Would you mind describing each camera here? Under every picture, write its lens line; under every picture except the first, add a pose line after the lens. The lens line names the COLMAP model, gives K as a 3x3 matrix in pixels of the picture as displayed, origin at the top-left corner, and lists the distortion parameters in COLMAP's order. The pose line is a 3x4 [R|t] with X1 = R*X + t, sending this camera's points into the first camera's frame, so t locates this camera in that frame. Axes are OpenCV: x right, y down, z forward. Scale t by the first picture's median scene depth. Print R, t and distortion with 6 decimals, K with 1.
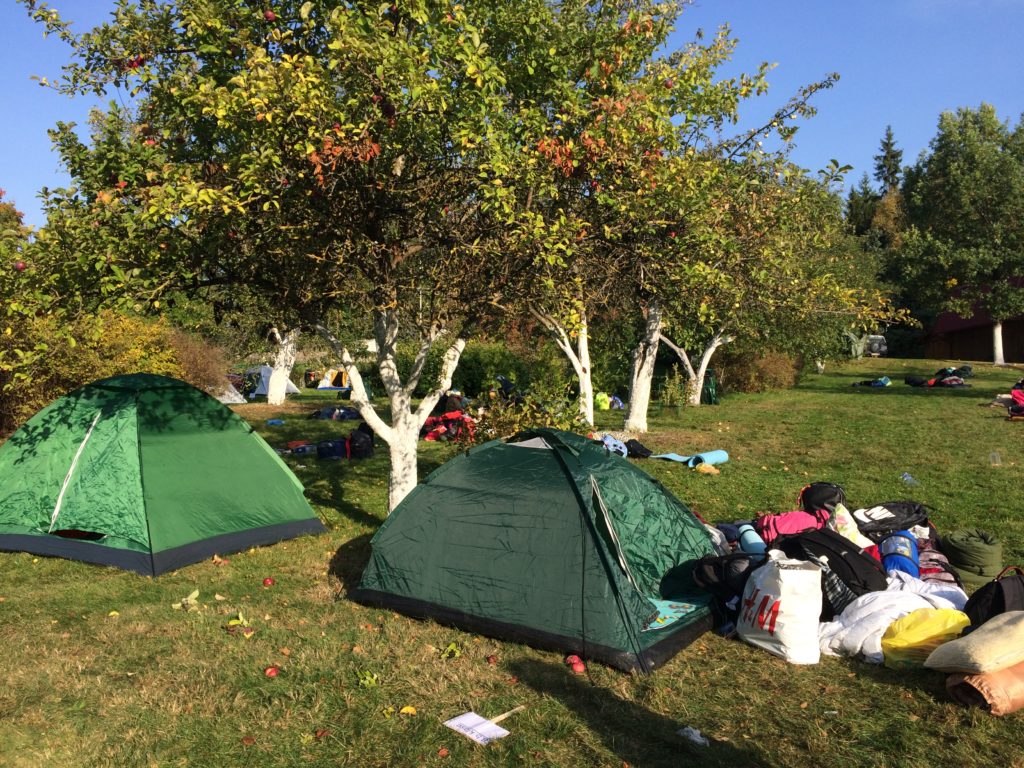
lens RADIAL K [[889.6, 0, 522.7], [0, 889.6, 383.3], [0, 0, 1]] dist [0.079450, -0.098812]
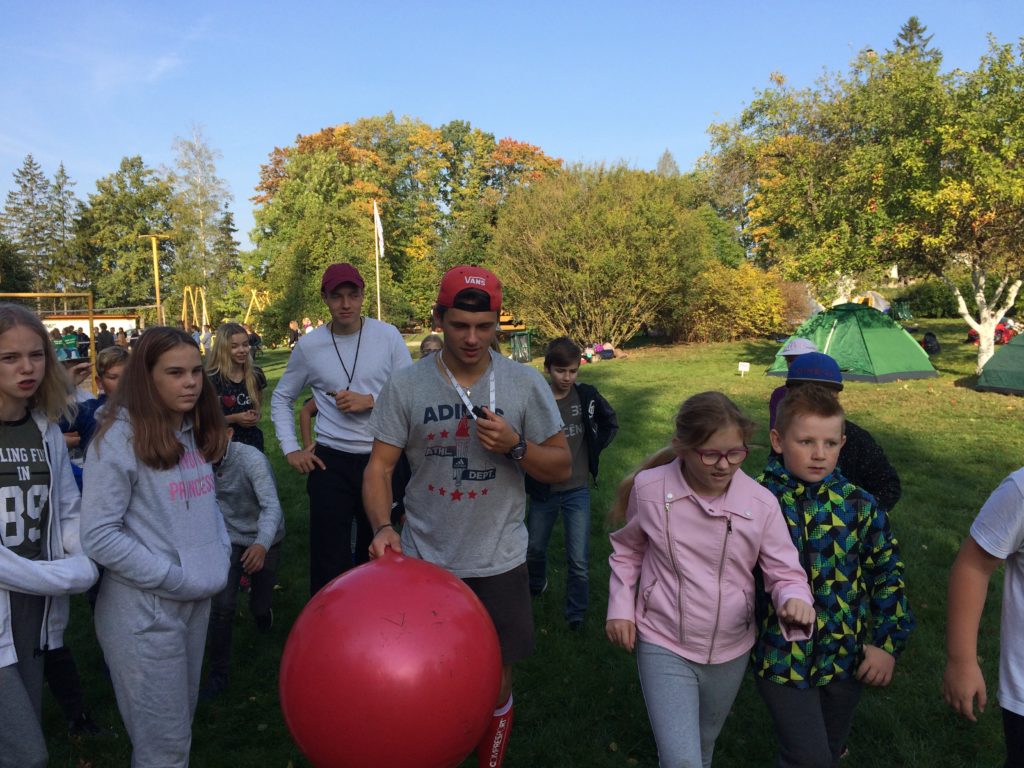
lens RADIAL K [[889.6, 0, 507.0], [0, 889.6, 399.6], [0, 0, 1]] dist [0.079450, -0.098812]
pose [[0.855388, 0.026073, -0.517332, 0.002610], [0.024682, 0.995546, 0.090986, 0.002657], [0.517400, -0.090597, 0.850934, -1.000632]]
